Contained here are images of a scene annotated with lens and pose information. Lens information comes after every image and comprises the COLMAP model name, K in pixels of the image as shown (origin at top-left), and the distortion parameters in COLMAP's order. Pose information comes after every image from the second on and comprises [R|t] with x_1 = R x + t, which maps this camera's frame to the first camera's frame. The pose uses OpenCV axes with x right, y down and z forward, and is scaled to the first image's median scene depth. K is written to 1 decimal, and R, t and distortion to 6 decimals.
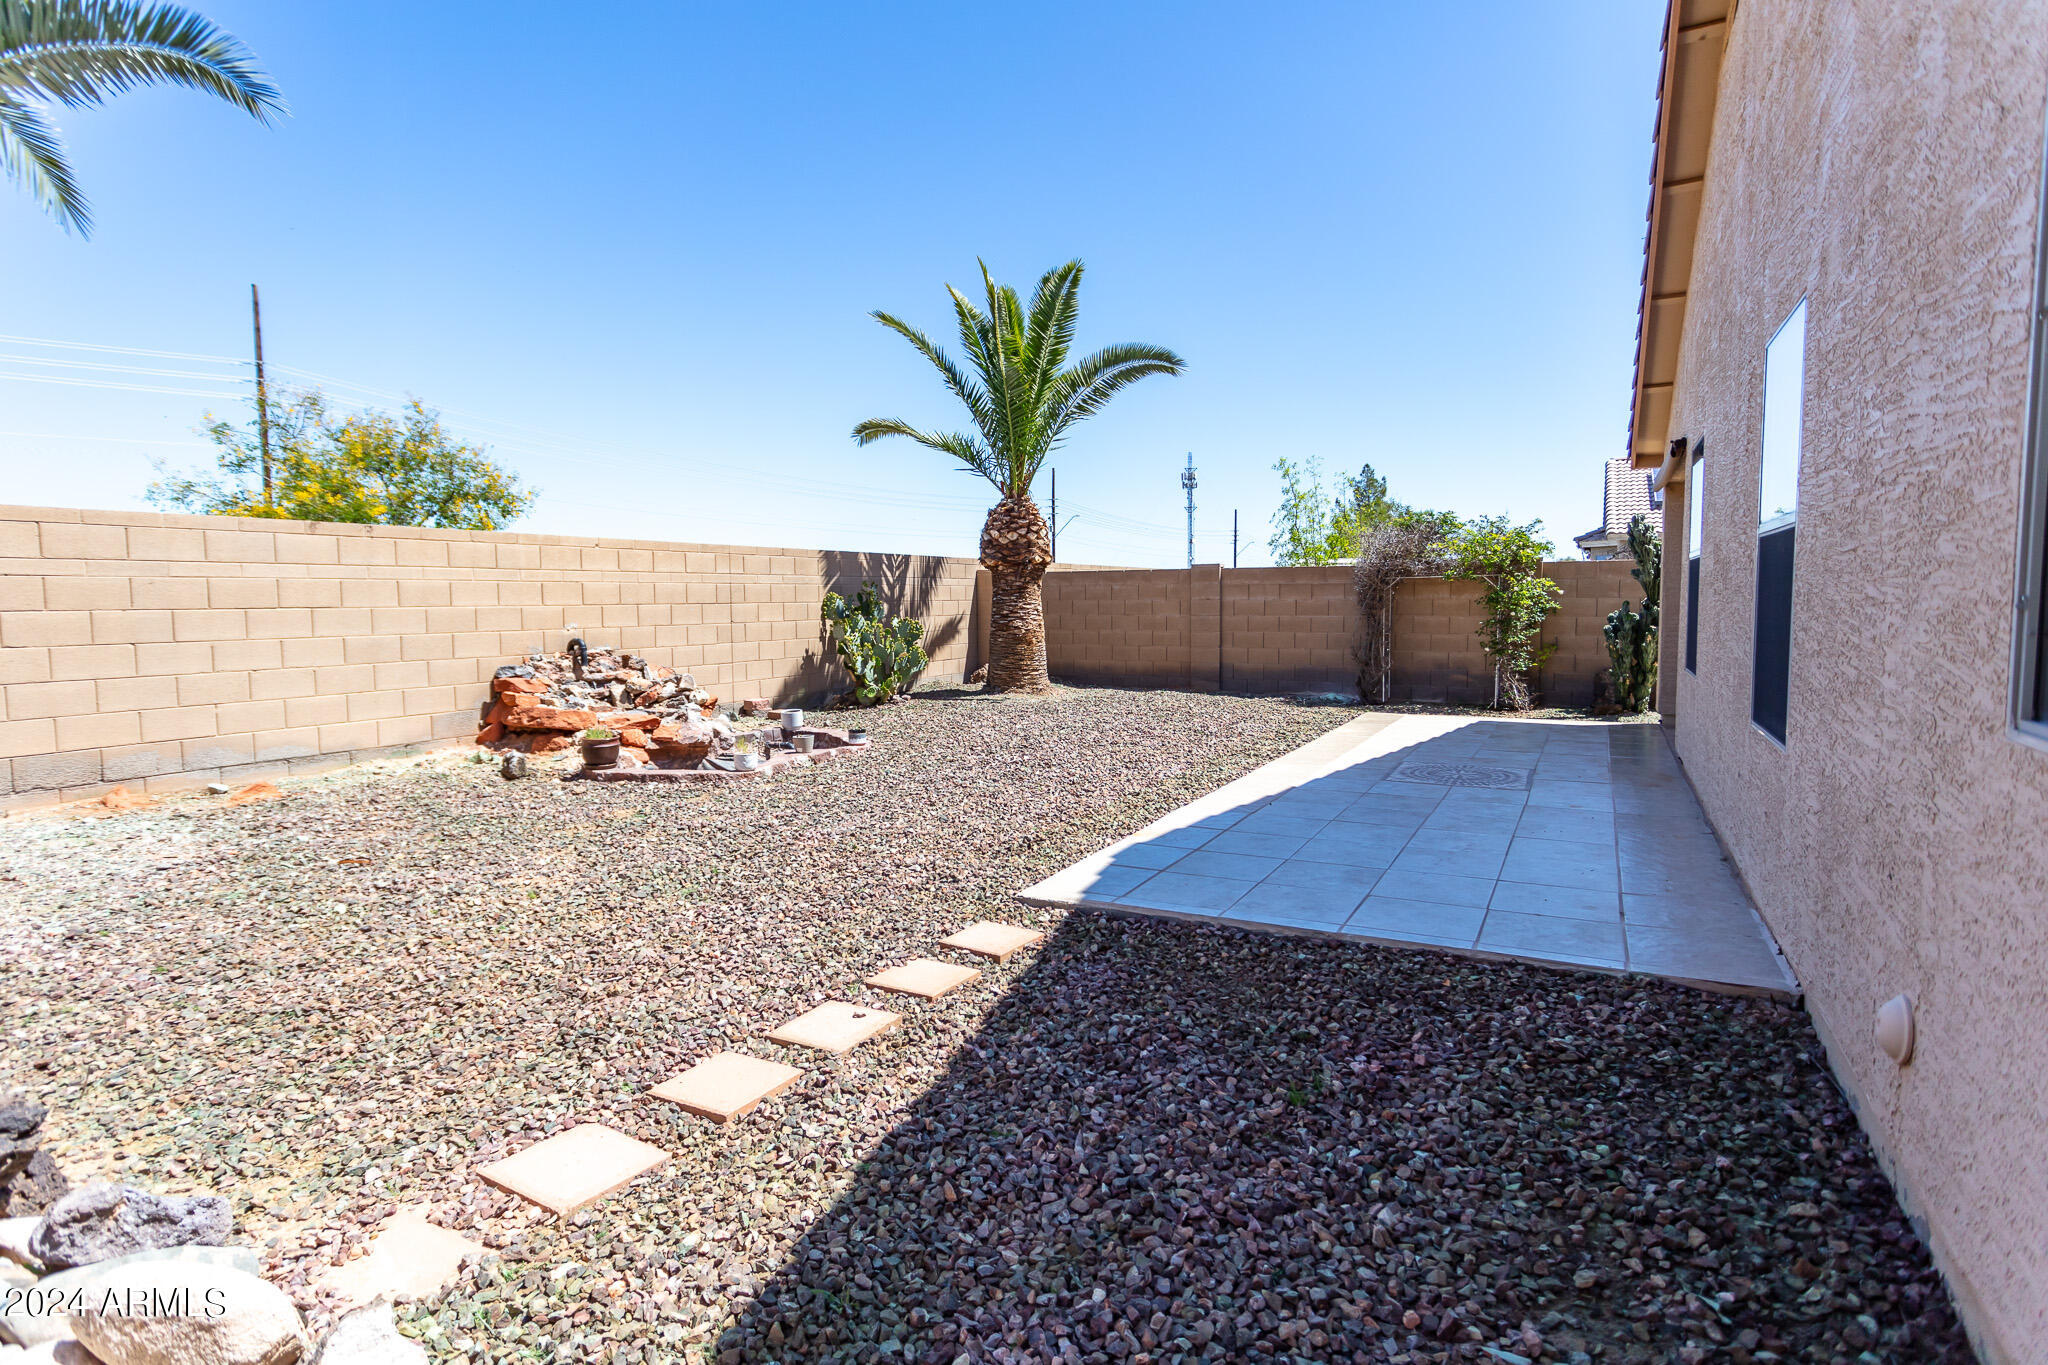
lens RADIAL K [[946.0, 0, 1024.0], [0, 946.0, 682.5], [0, 0, 1]] dist [0.000023, 0.000191]
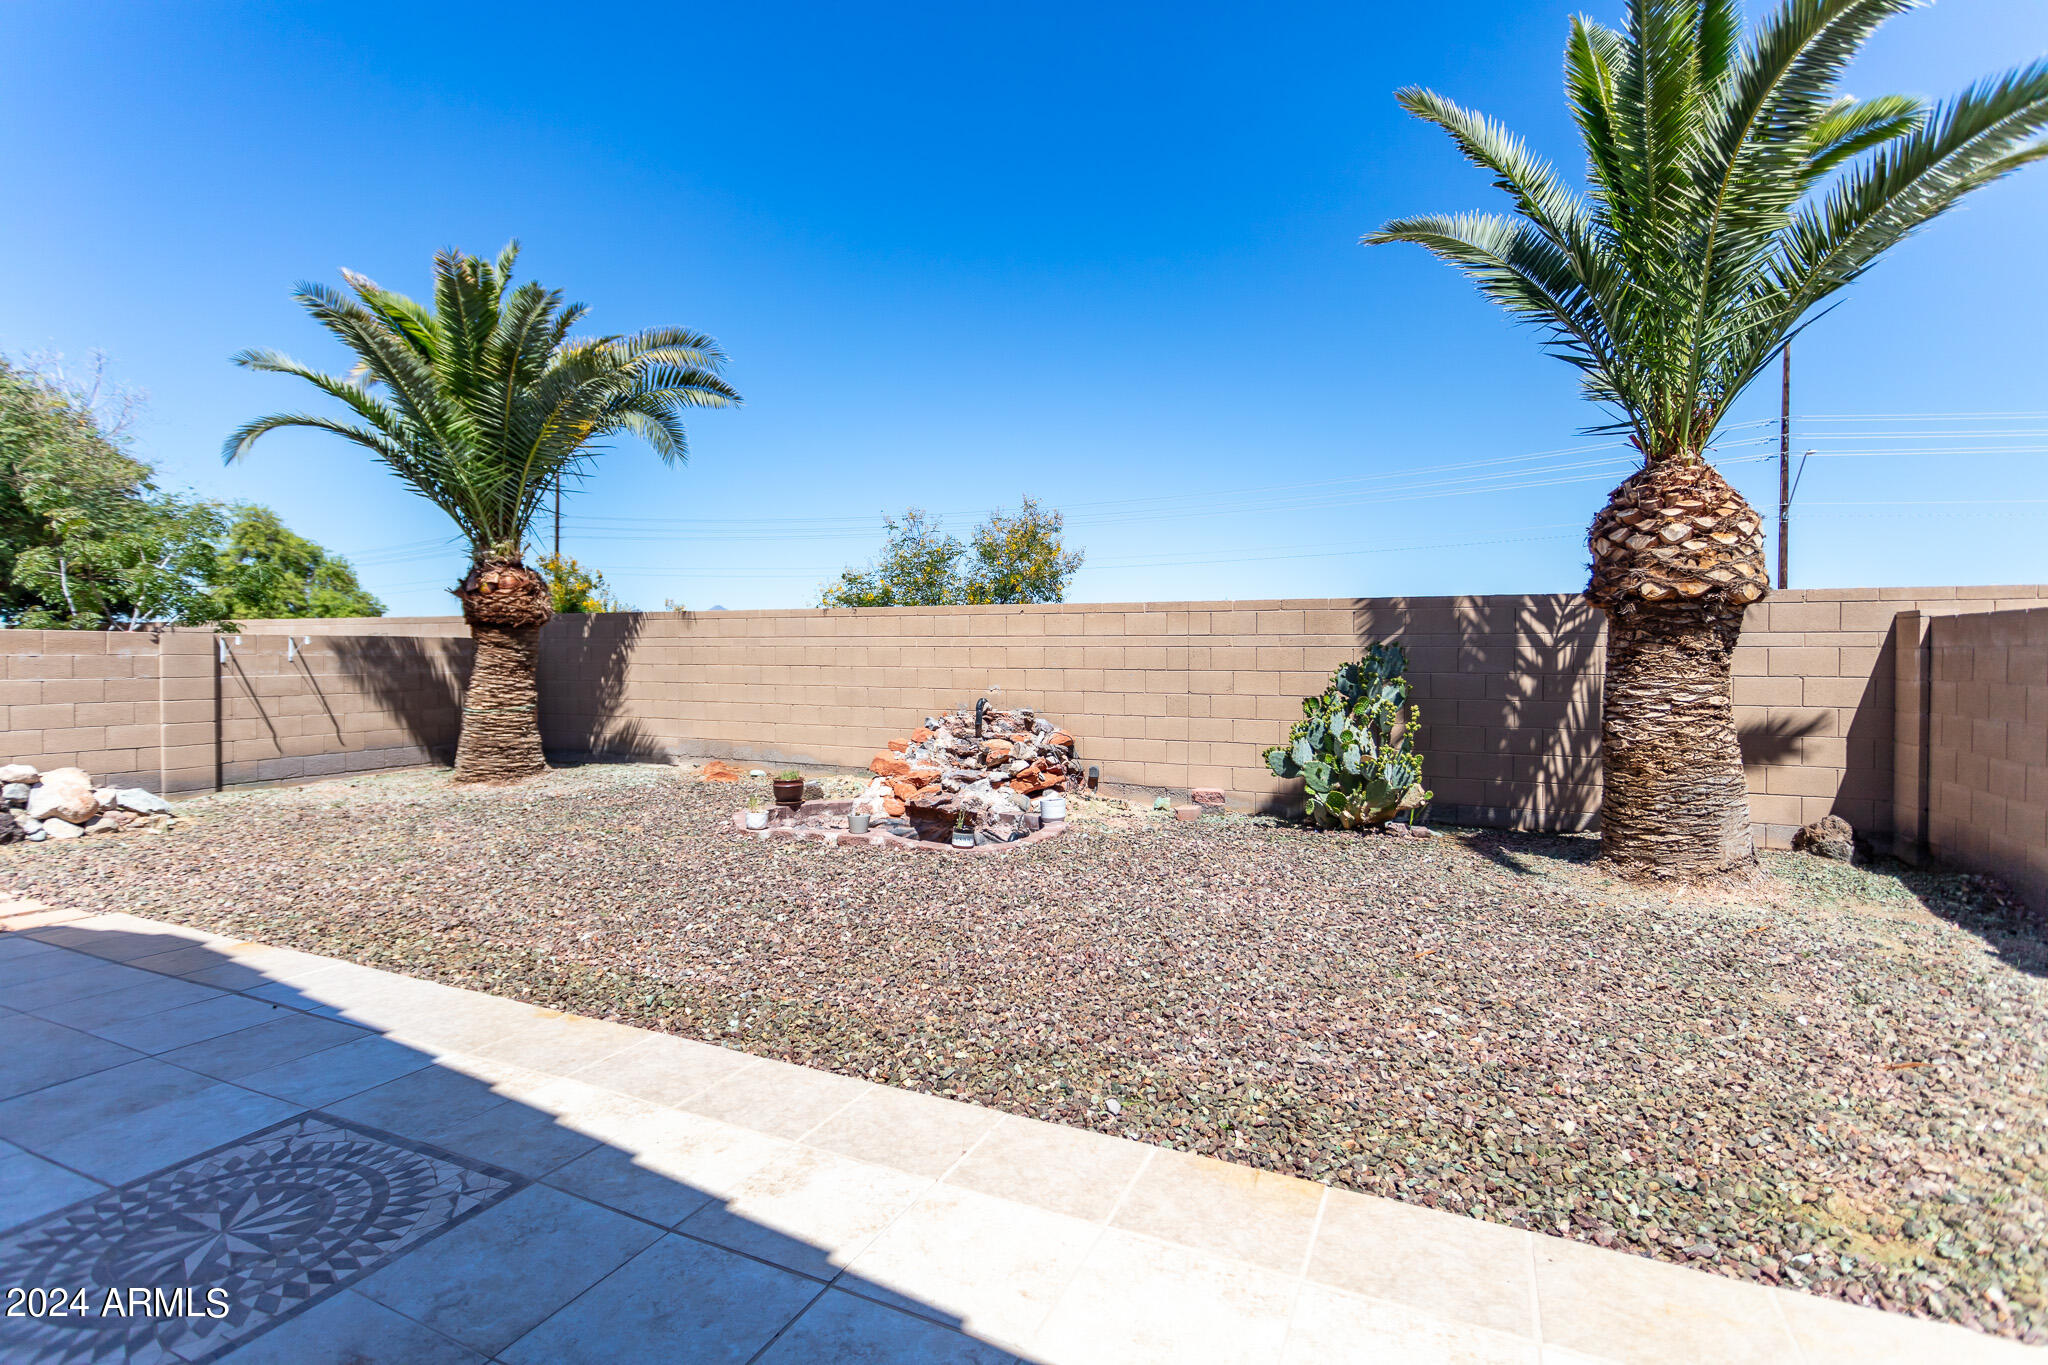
lens RADIAL K [[946.0, 0, 1024.0], [0, 946.0, 682.5], [0, 0, 1]] dist [0.000023, 0.000191]
pose [[0.113322, 0.035834, -0.992912, 0.455987], [-0.096102, 0.995059, 0.024943, -0.071889], [0.988900, 0.092594, 0.116206, 0.683423]]
